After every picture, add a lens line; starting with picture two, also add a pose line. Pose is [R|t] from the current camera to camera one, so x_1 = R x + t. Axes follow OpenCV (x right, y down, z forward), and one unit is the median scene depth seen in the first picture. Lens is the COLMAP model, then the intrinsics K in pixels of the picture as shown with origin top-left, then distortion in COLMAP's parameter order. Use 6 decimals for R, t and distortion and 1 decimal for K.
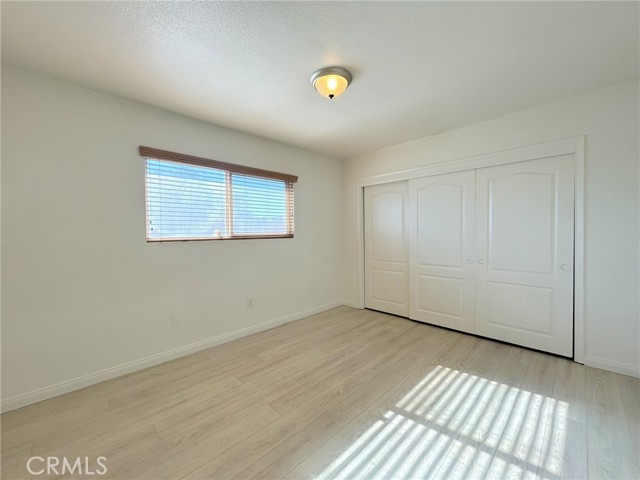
lens RADIAL K [[258.0, 0, 318.9], [0, 258.0, 238.5], [0, 0, 1]] dist [-0.000957, 0.000285]
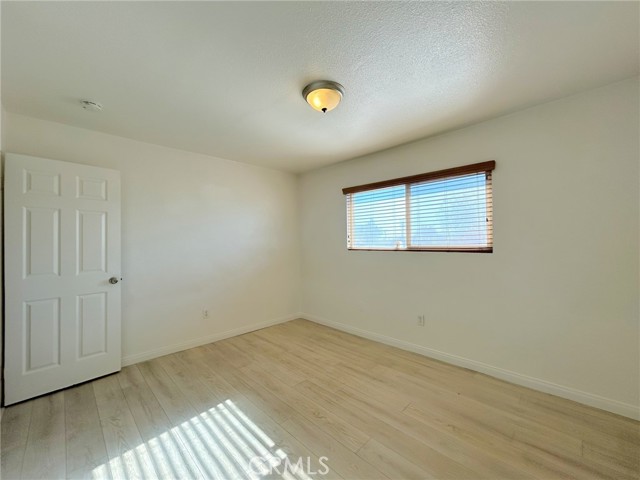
lens RADIAL K [[258.0, 0, 318.9], [0, 258.0, 238.5], [0, 0, 1]] dist [-0.000957, 0.000285]
pose [[0.008663, 0.002452, -0.999959, 0.848780], [-0.009541, 0.999952, 0.002370, -0.055513], [0.999917, 0.009520, 0.008686, 0.806100]]
